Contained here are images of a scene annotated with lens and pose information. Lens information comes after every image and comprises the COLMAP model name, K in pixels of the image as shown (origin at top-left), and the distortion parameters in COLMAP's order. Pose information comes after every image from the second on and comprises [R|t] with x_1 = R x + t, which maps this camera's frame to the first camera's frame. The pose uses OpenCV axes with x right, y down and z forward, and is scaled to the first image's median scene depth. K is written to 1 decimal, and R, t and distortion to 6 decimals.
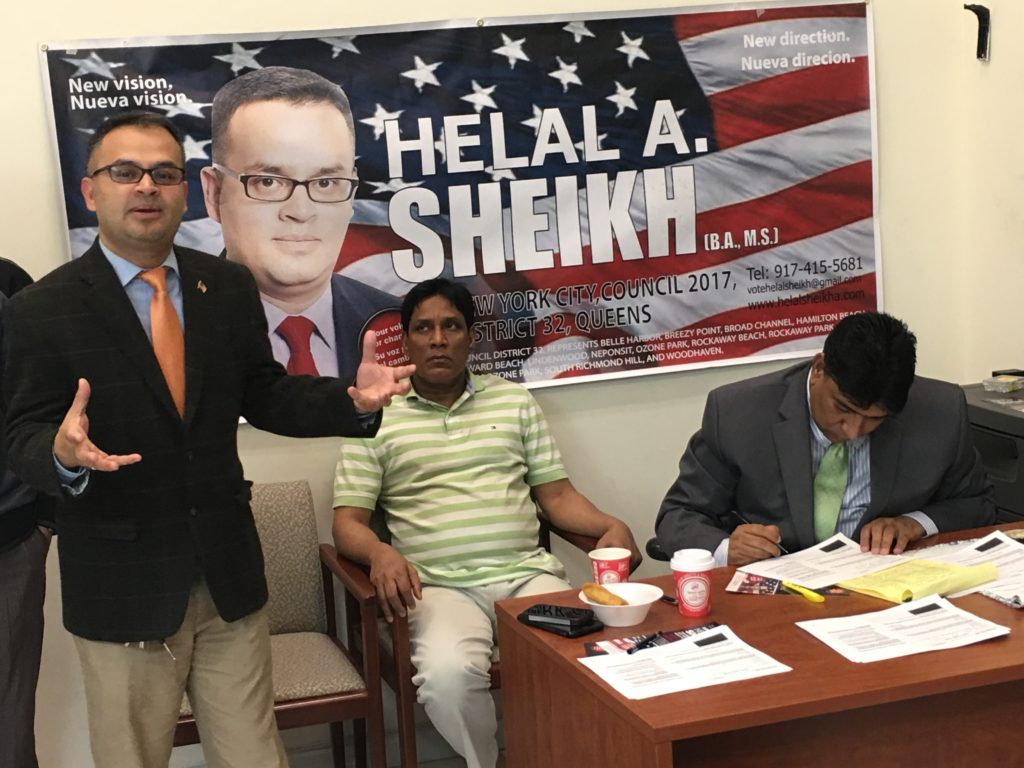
lens RADIAL K [[1743.1, 0, 513.5], [0, 1743.1, 372.6], [0, 0, 1]] dist [0.030192, 0.000000]
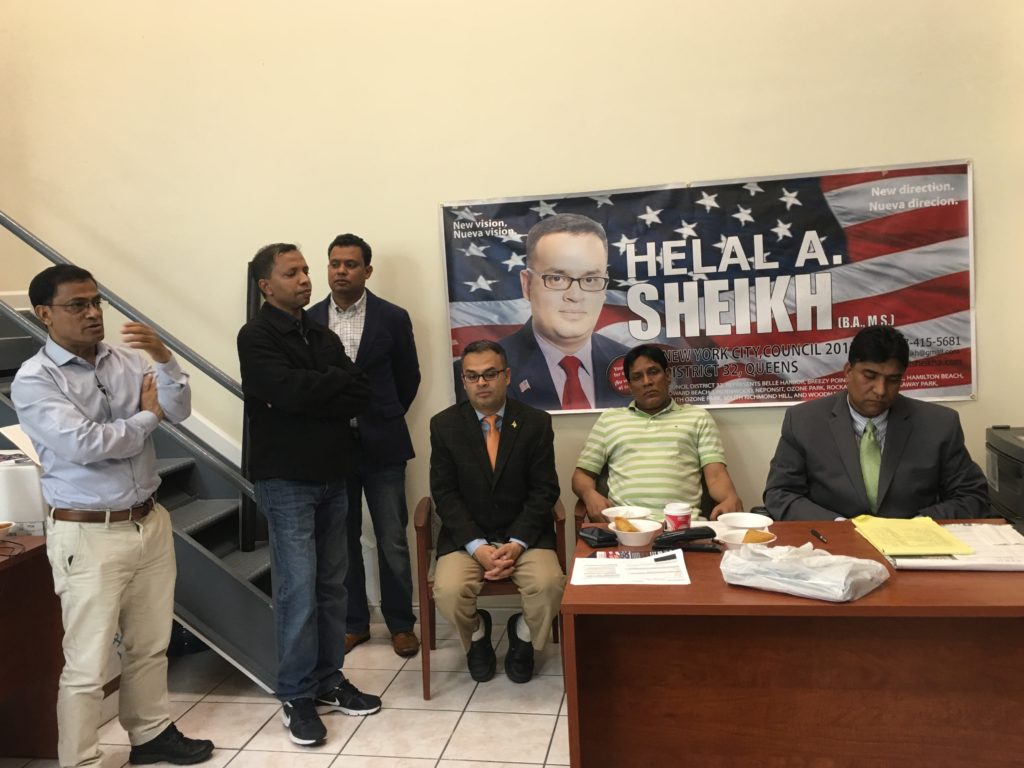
lens RADIAL K [[918.9, 0, 519.9], [0, 918.9, 365.2], [0, 0, 1]] dist [0.037825, -0.018855]
pose [[0.892791, 0.050168, -0.447669, 0.233989], [-0.070961, 0.997034, -0.029786, 0.007391], [0.444847, 0.058360, 0.893703, 0.153554]]
